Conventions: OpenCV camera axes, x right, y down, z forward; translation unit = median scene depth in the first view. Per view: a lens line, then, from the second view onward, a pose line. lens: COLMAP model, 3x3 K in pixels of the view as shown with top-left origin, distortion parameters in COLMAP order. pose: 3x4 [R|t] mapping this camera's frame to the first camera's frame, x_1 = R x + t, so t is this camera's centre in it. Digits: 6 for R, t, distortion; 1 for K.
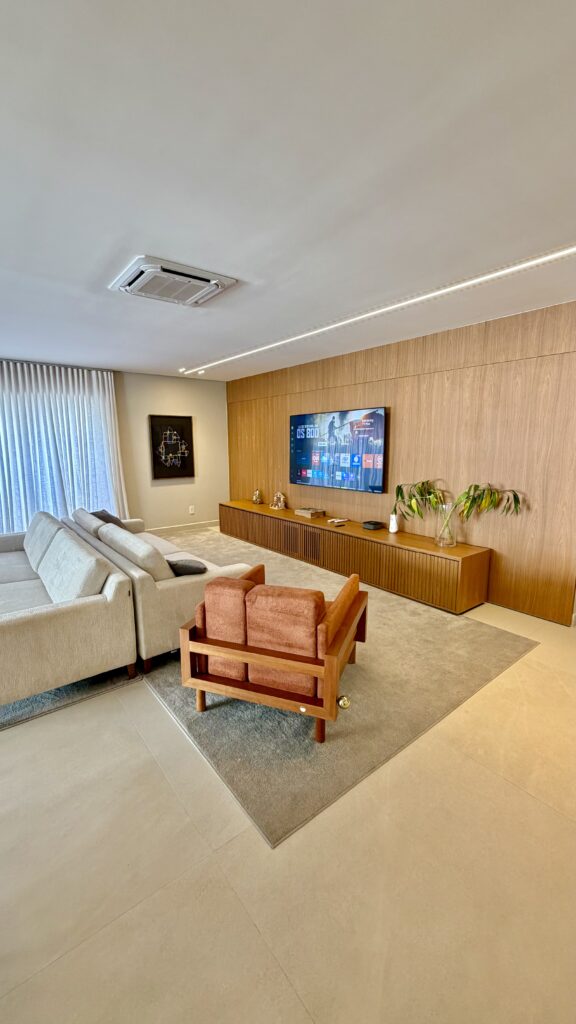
lens RADIAL K [[406.7, 0, 288.0], [0, 406.7, 512.0], [0, 0, 1]] dist [-0.001517, -0.000143]
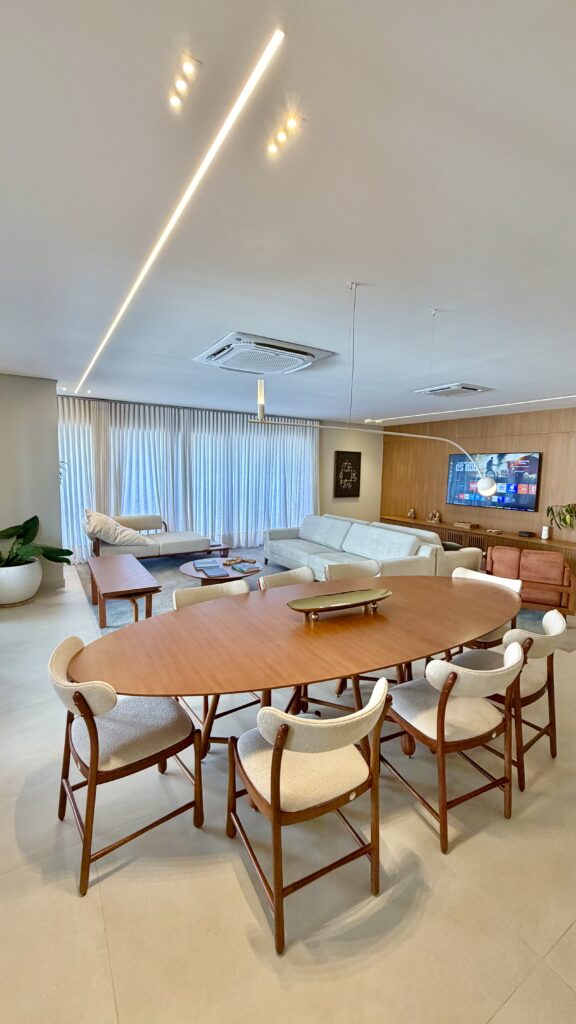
lens RADIAL K [[406.7, 0, 288.0], [0, 406.7, 512.0], [0, 0, 1]] dist [-0.001517, -0.000143]
pose [[0.992915, 0.037683, -0.112691, -0.423701], [-0.044578, 0.997244, -0.059301, 0.070871], [0.110146, 0.063904, 0.991859, -0.464371]]
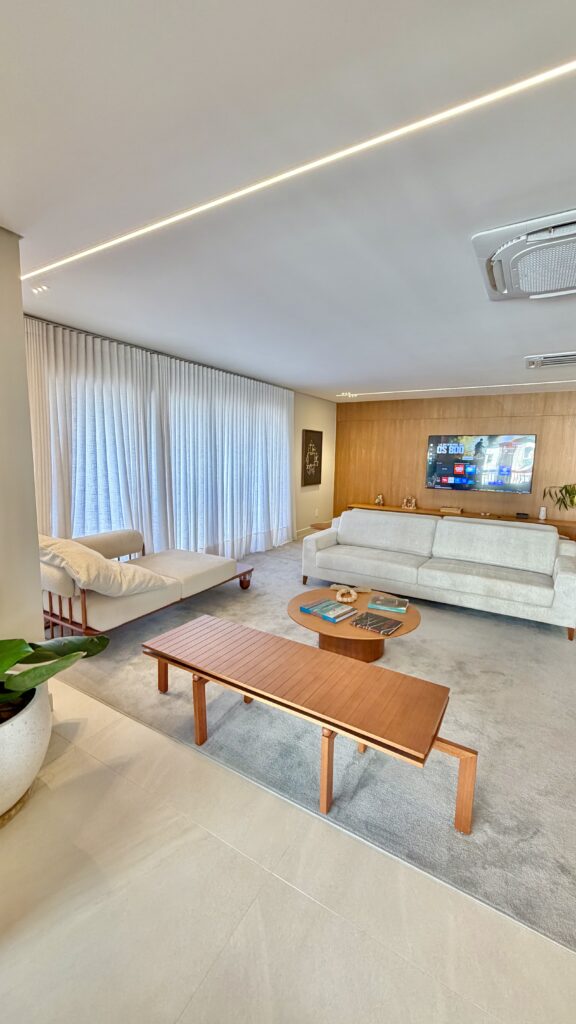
lens RADIAL K [[406.7, 0, 288.0], [0, 406.7, 512.0], [0, 0, 1]] dist [-0.001517, -0.000143]
pose [[0.935099, -0.028915, 0.353206, -0.987253], [0.038142, 0.999088, -0.019188, 0.014538], [-0.352329, 0.031415, 0.935349, -0.046579]]
